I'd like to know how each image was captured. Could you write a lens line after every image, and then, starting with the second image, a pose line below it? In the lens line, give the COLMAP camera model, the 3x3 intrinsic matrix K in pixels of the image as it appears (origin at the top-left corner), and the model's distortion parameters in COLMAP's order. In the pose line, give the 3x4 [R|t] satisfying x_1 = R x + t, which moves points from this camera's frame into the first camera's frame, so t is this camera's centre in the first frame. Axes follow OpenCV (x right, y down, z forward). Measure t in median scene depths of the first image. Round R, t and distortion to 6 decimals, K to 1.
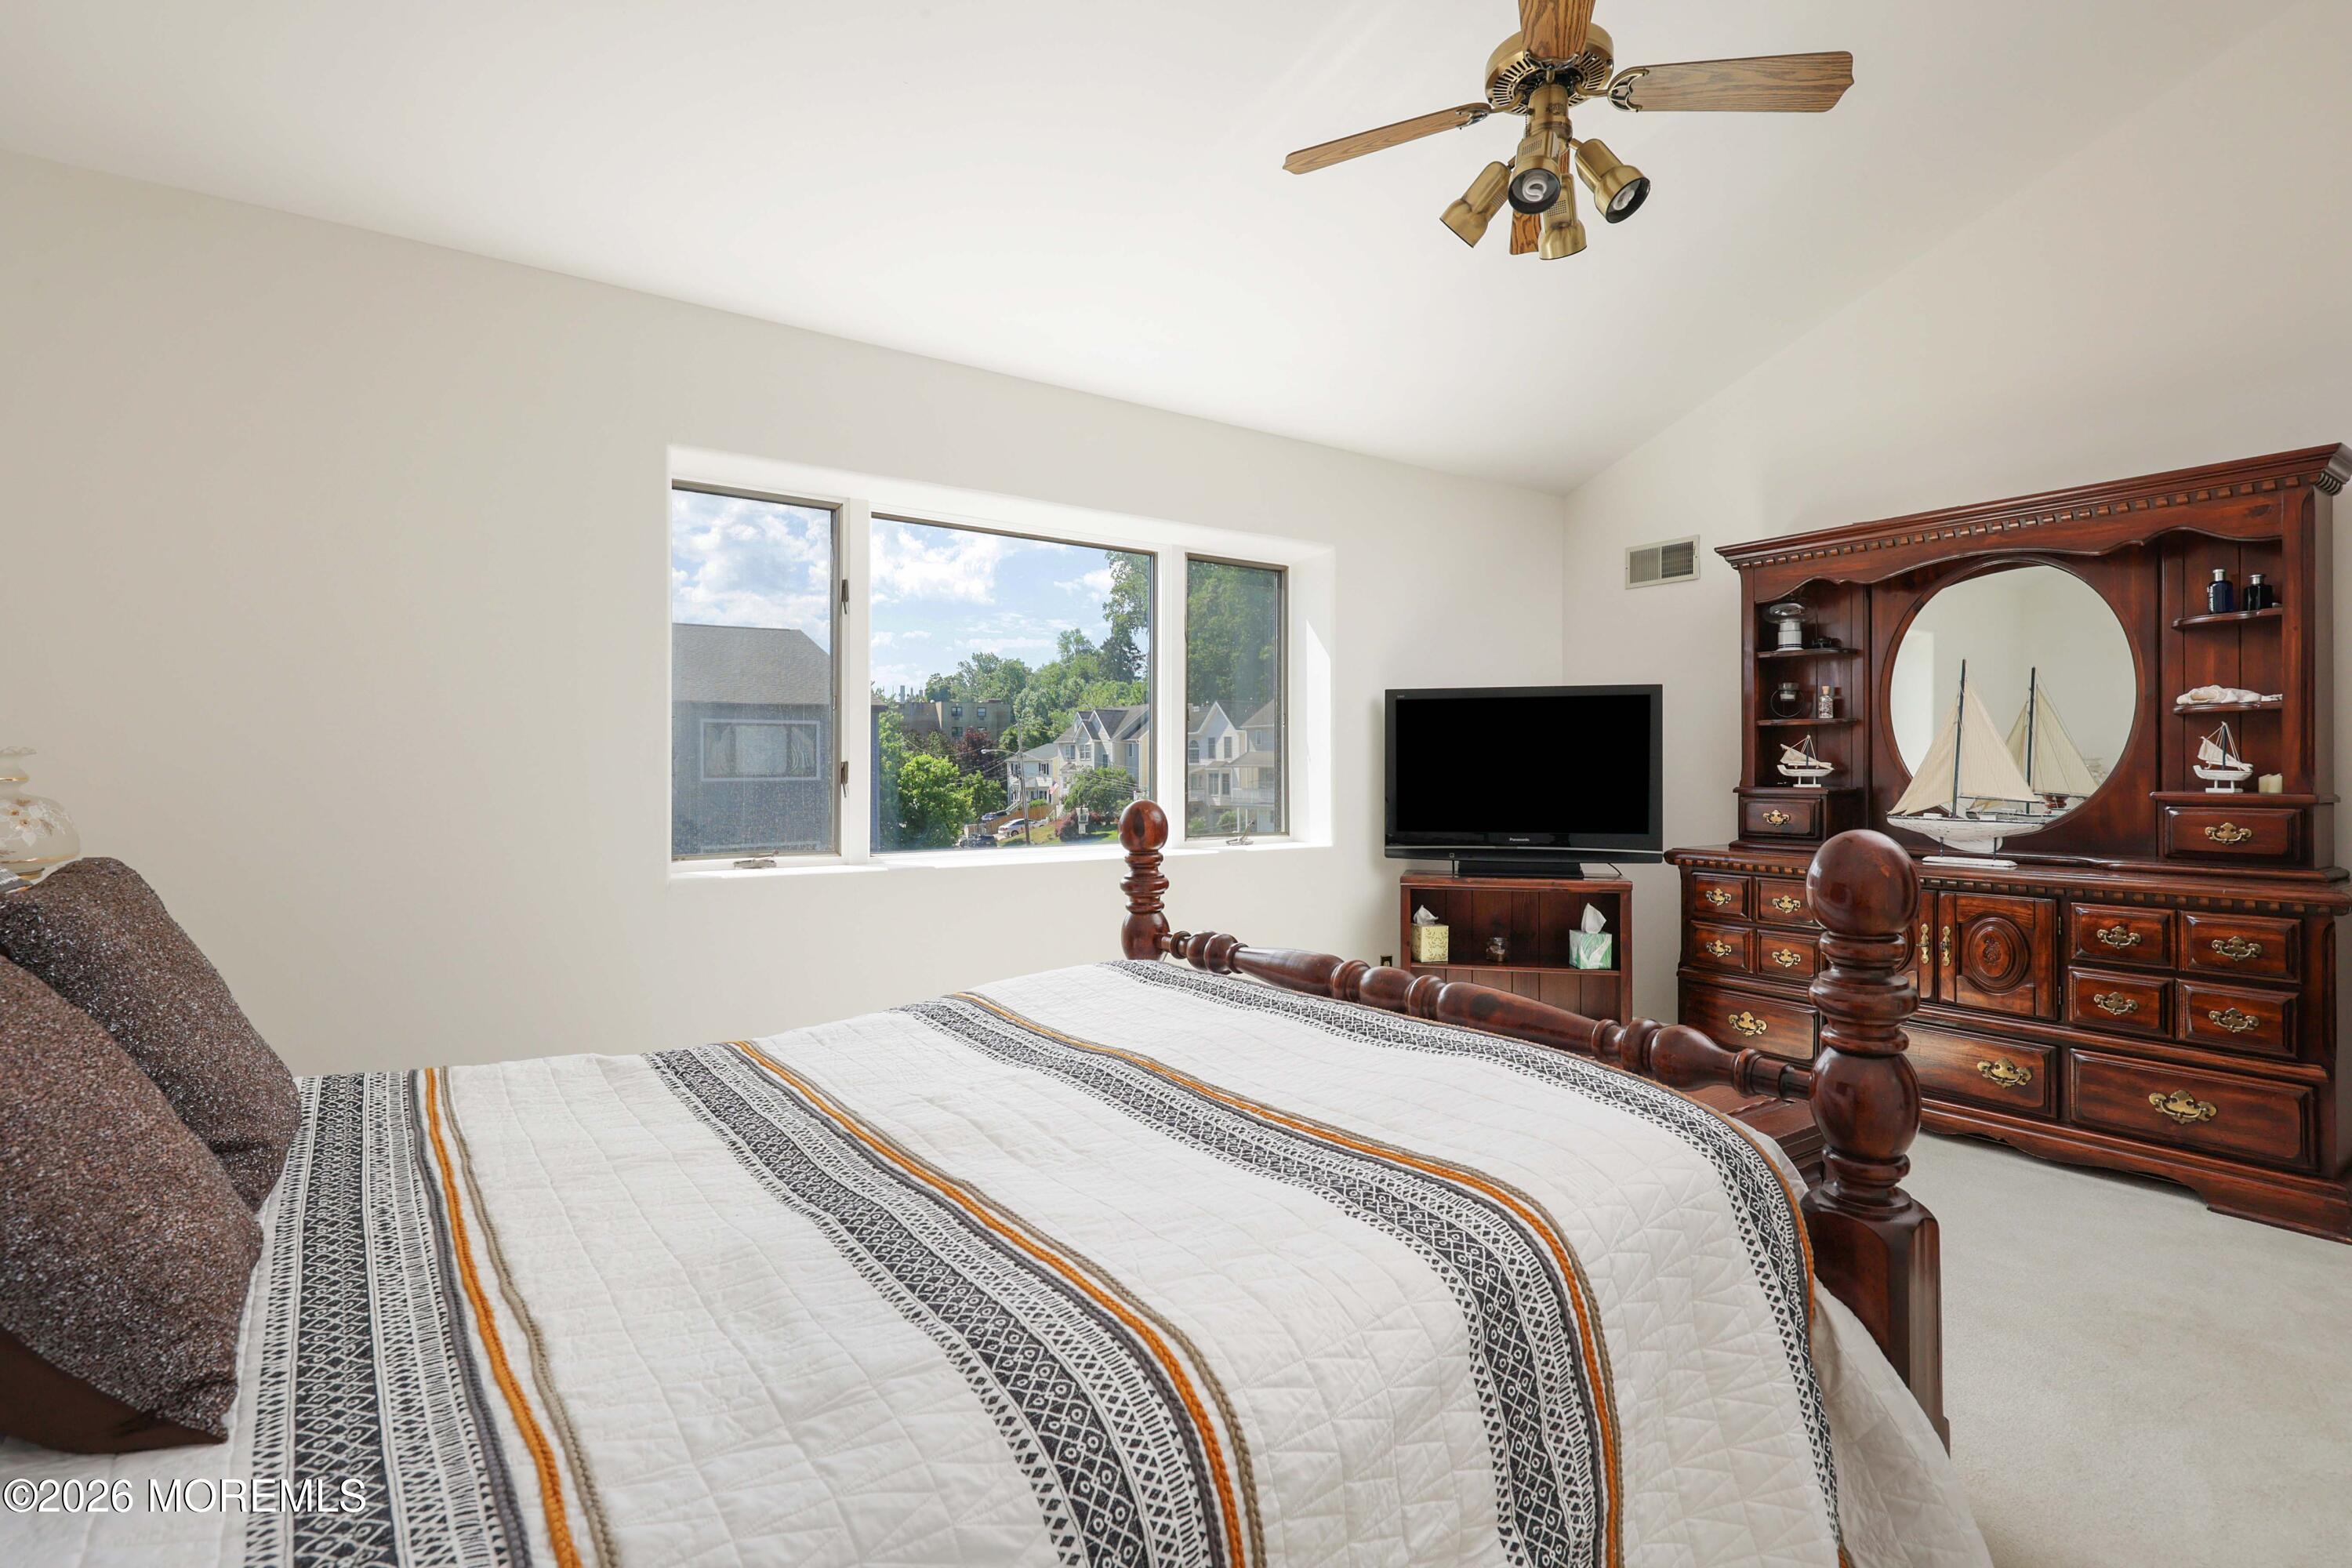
lens RADIAL K [[1152.2, 0, 1176.0], [0, 1152.2, 784.0], [0, 0, 1]] dist [0.010830, 0.000068]
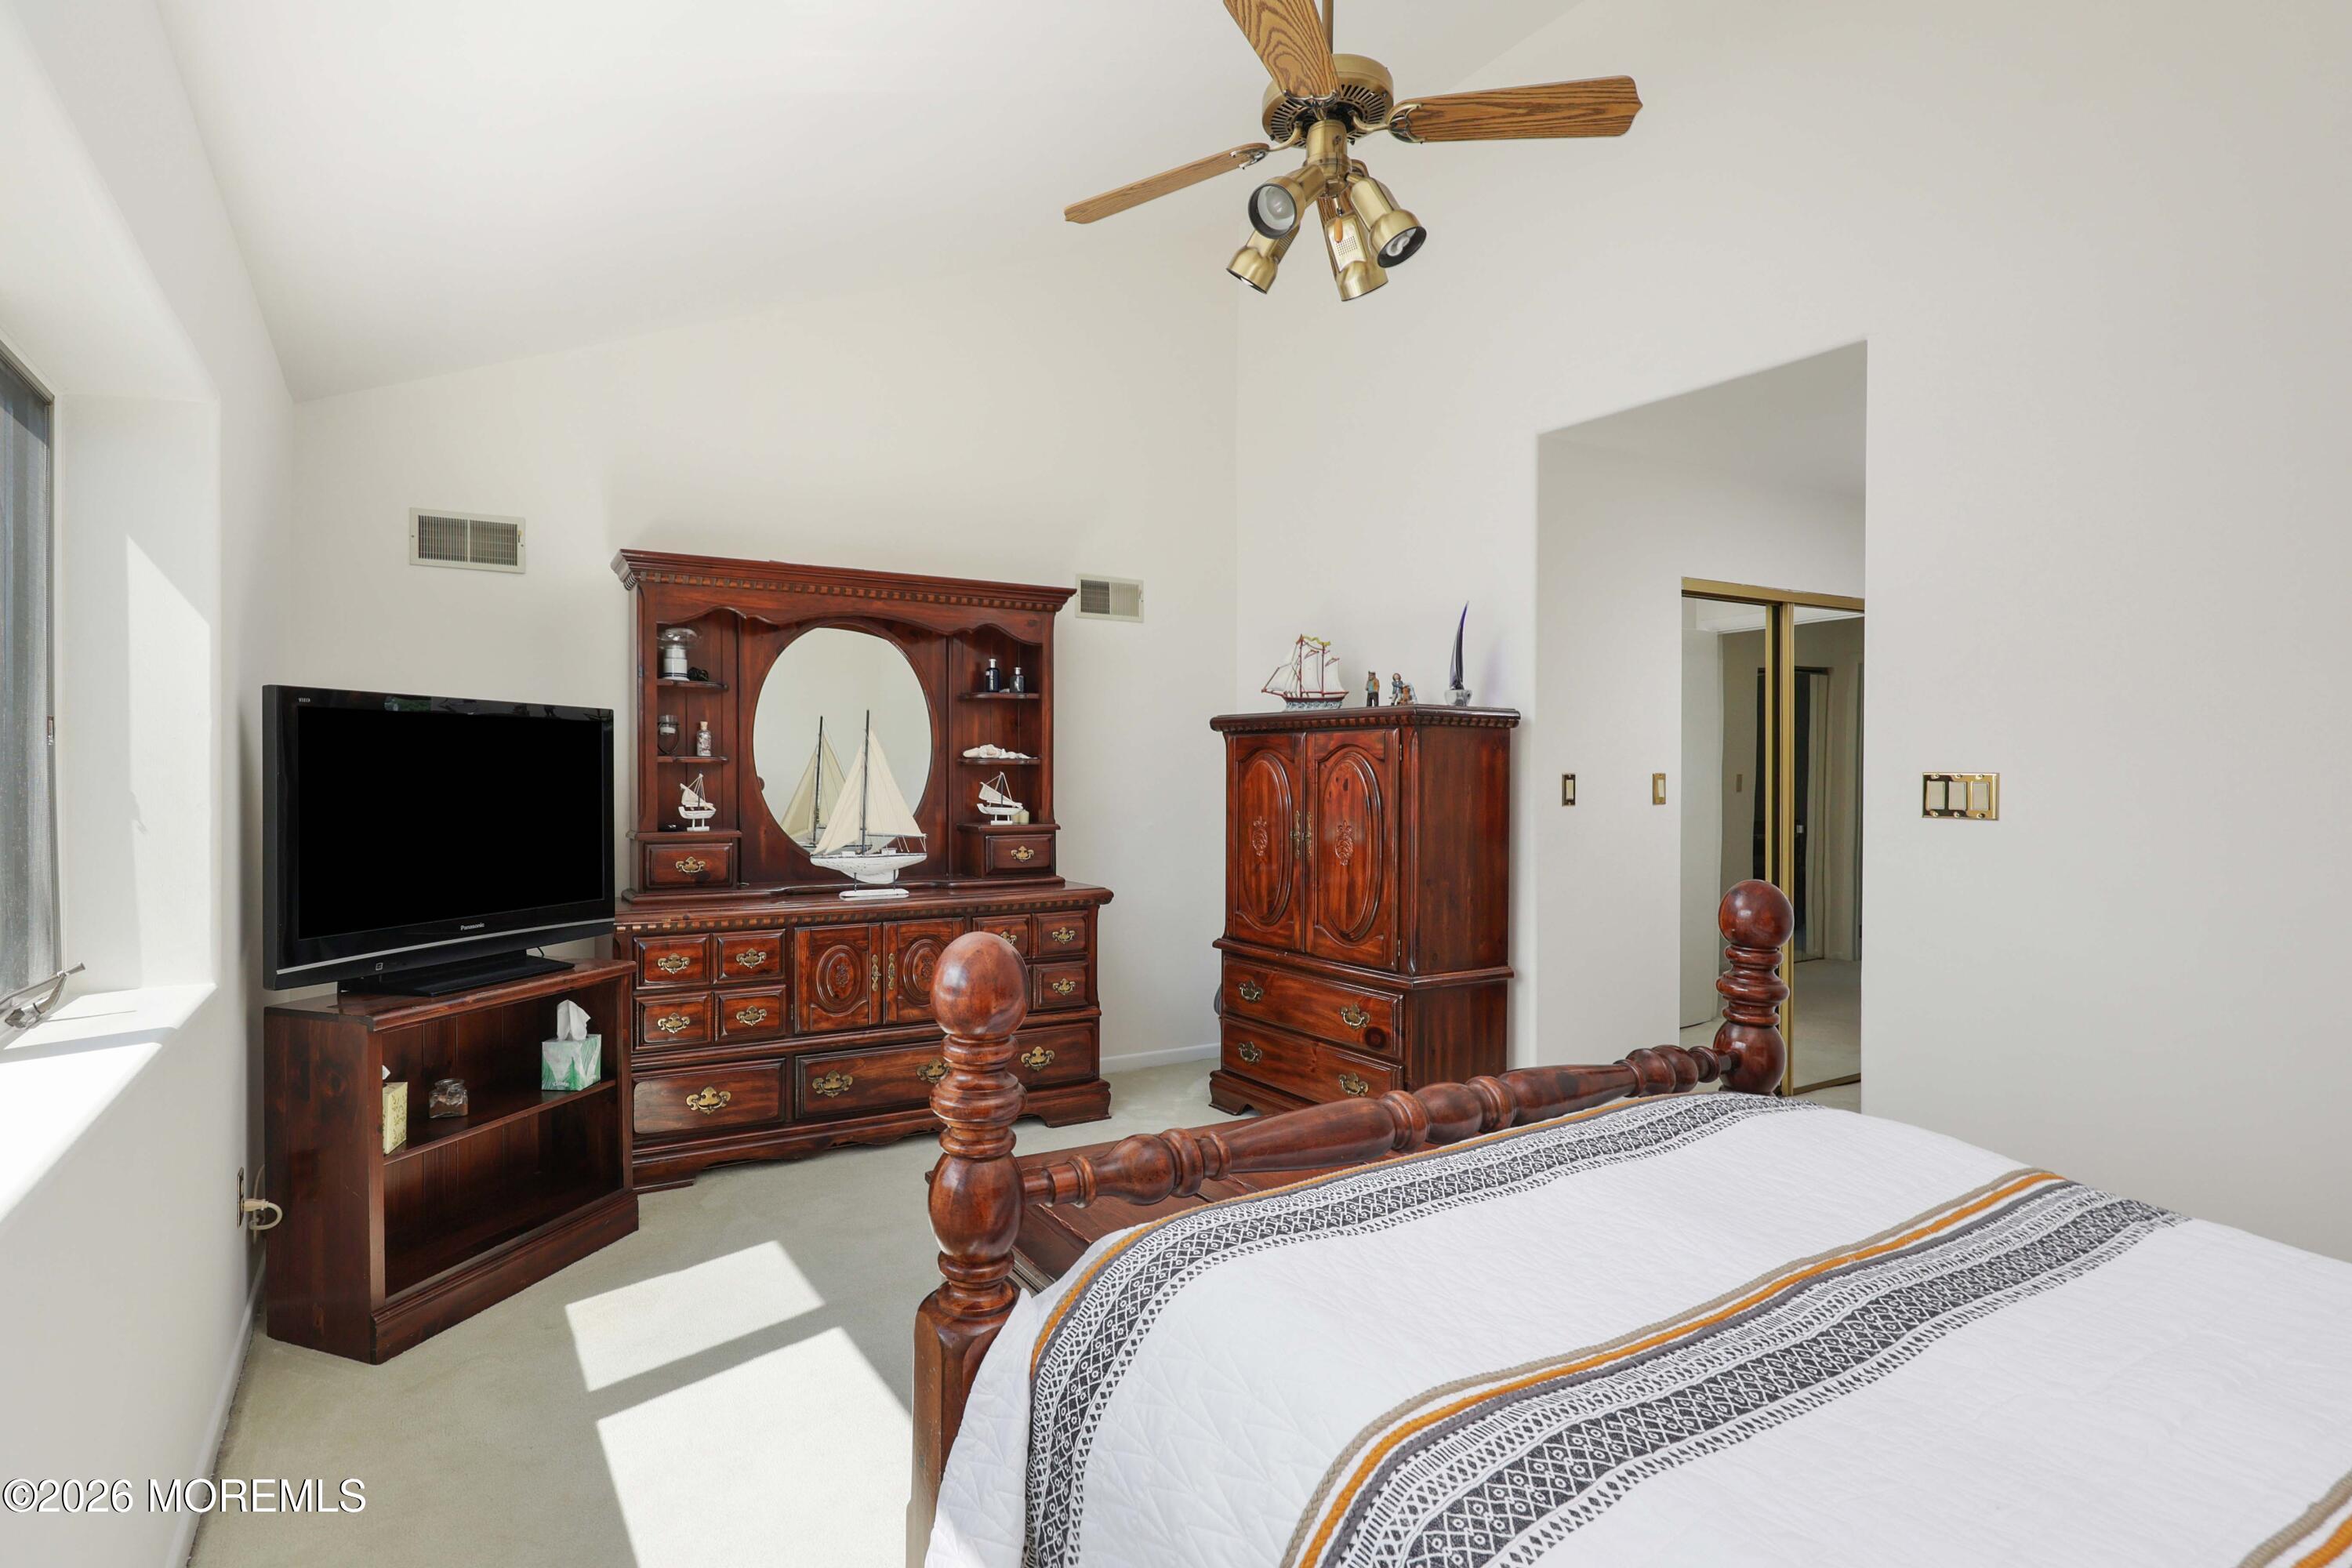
lens RADIAL K [[1152.2, 0, 1176.0], [0, 1152.2, 784.0], [0, 0, 1]] dist [0.010830, 0.000068]
pose [[0.103146, 0.014442, 0.994561, -0.332860], [0.026321, 0.999505, -0.017243, -0.008879], [-0.994318, 0.027956, 0.102714, 0.548727]]
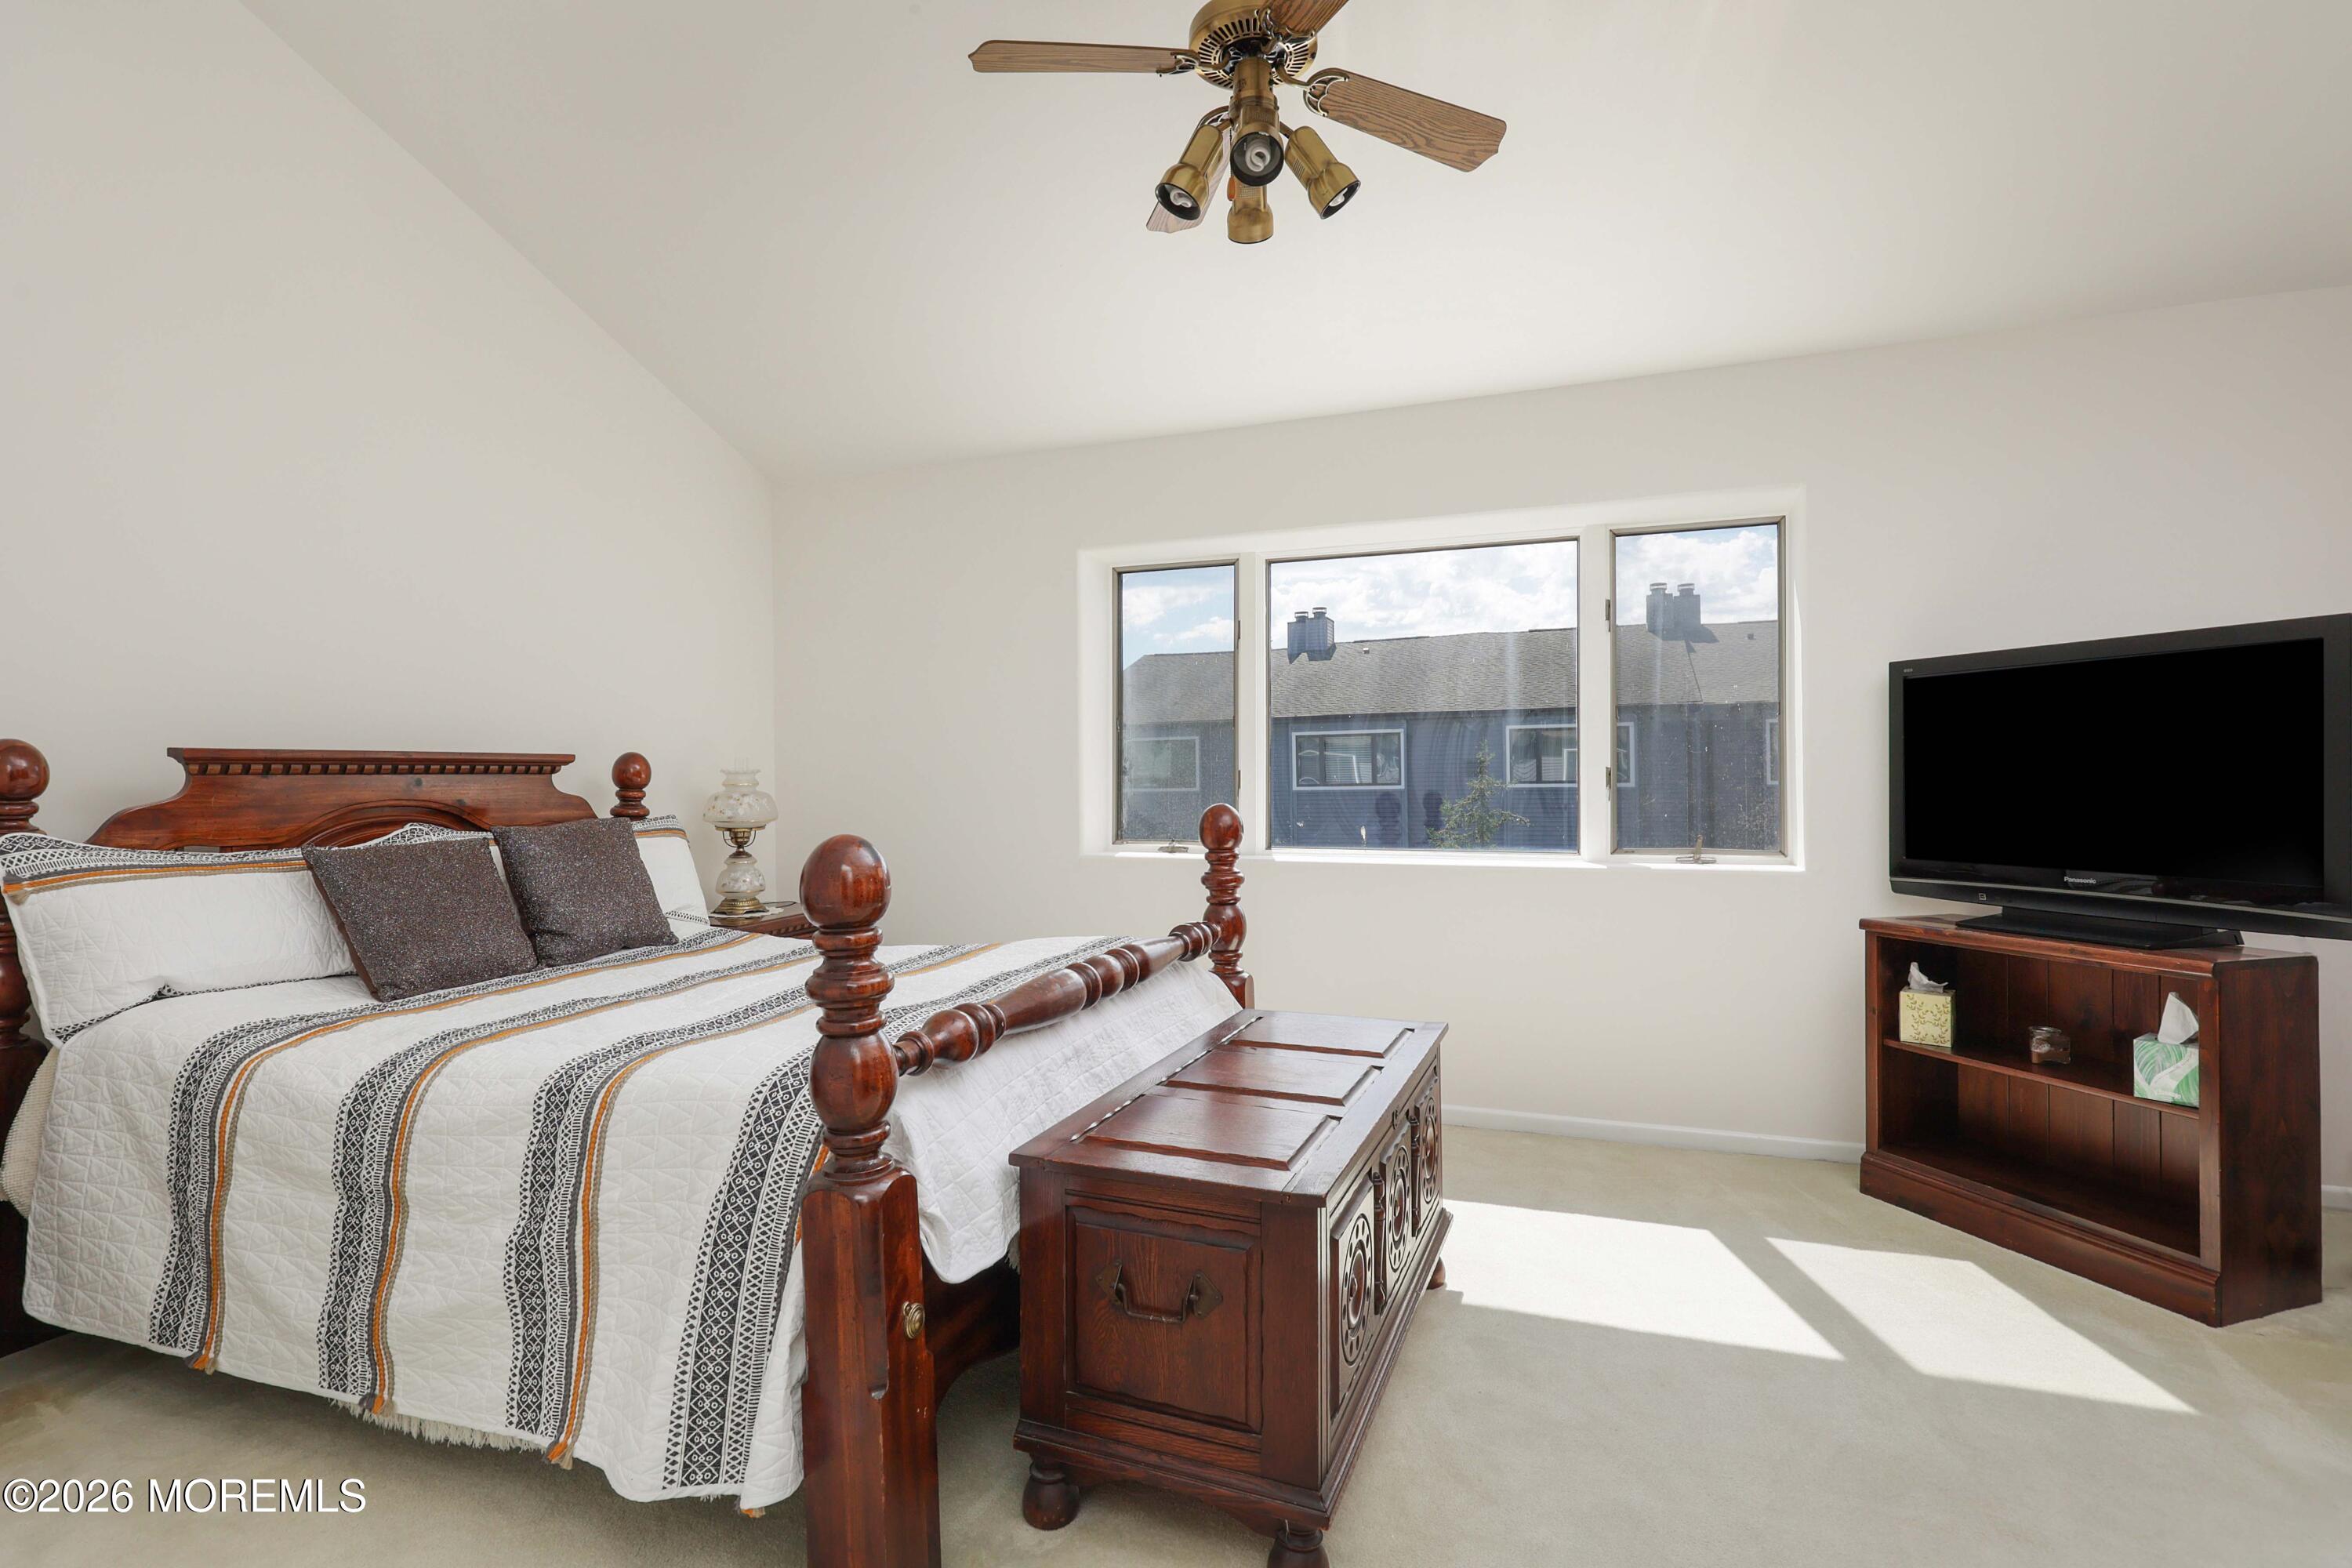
lens RADIAL K [[1152.2, 0, 1176.0], [0, 1152.2, 784.0], [0, 0, 1]] dist [0.010830, 0.000068]
pose [[0.566997, 0.003890, -0.823711, 0.557557], [-0.006528, 0.999979, 0.000229, -0.002101], [0.823694, 0.005247, 0.567010, 0.229415]]
